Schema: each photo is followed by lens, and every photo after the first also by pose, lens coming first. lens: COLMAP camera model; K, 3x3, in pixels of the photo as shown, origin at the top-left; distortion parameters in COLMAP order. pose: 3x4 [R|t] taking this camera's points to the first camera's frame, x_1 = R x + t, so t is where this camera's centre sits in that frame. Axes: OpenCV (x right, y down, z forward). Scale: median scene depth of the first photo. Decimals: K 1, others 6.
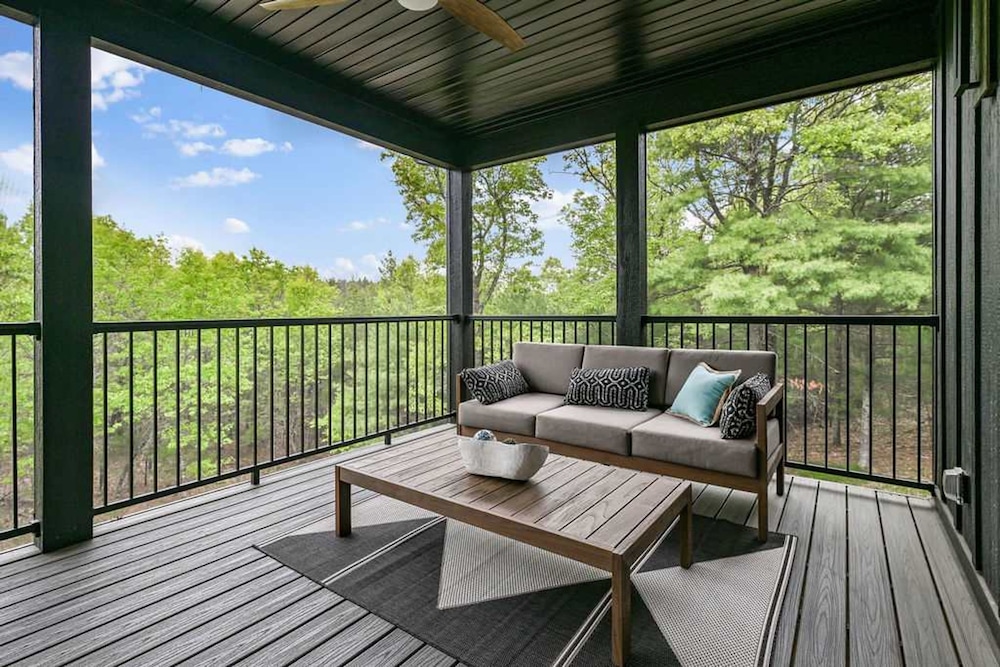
lens RADIAL K [[478.9, 0, 504.6], [0, 478.9, 304.4], [0, 0, 1]] dist [-0.001168, -0.000337]
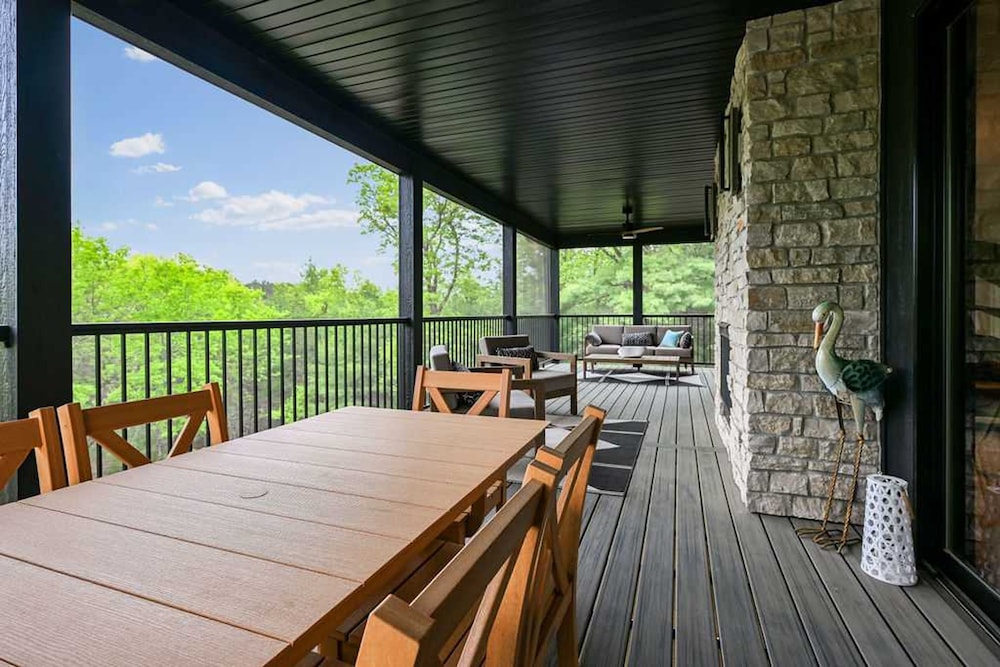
lens RADIAL K [[478.9, 0, 504.6], [0, 478.9, 304.4], [0, 0, 1]] dist [-0.001168, -0.000337]
pose [[0.962963, 0.005085, 0.269587, -0.319778], [-0.002644, 0.999952, -0.009417, -0.001374], [-0.269622, 0.008355, 0.962930, -0.370496]]
